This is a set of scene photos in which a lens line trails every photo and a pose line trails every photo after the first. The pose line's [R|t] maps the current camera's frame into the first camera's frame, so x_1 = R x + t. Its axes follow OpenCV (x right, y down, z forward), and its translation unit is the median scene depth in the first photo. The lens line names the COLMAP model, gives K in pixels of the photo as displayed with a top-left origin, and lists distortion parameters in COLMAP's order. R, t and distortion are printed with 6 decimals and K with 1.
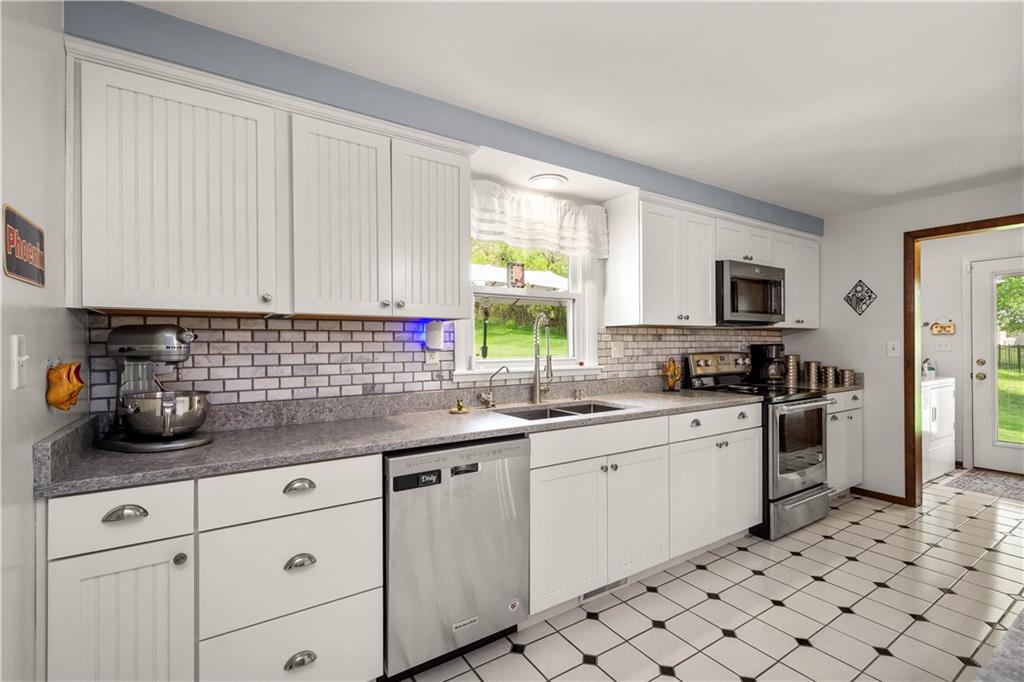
lens RADIAL K [[452.4, 0, 511.8], [0, 452.4, 346.7], [0, 0, 1]] dist [0.004209, 0.000525]
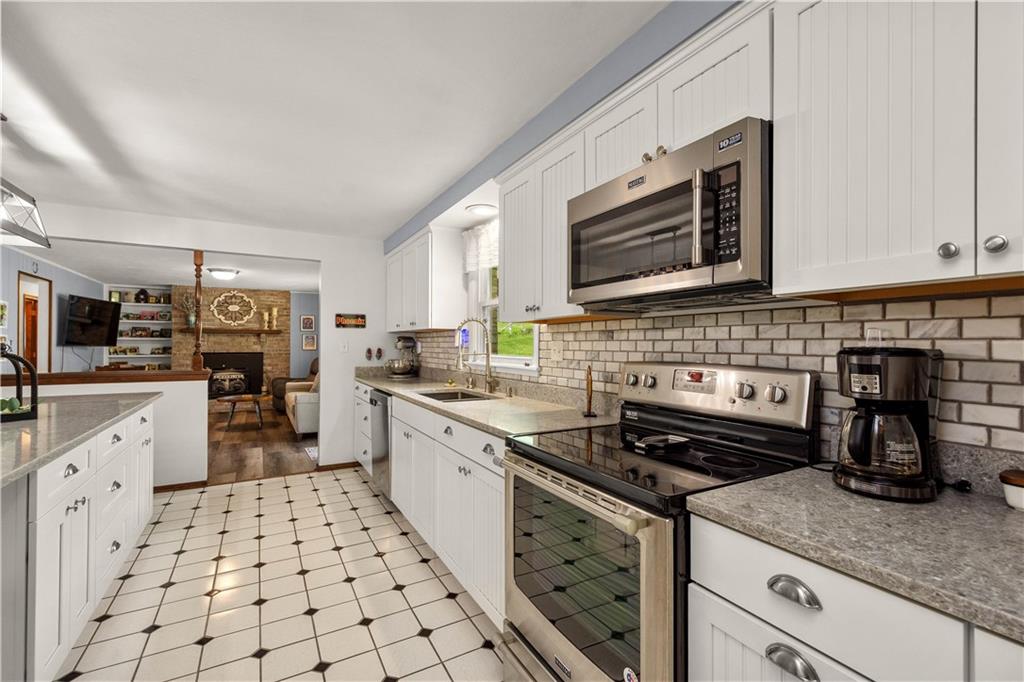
lens RADIAL K [[452.4, 0, 513.6], [0, 452.4, 337.7], [0, 0, 1]] dist [0.004209, 0.000525]
pose [[-0.055864, -0.004515, -0.998428, 1.042080], [-0.001123, 0.999989, -0.004459, -0.013659], [0.998438, 0.000872, -0.055868, 0.934454]]
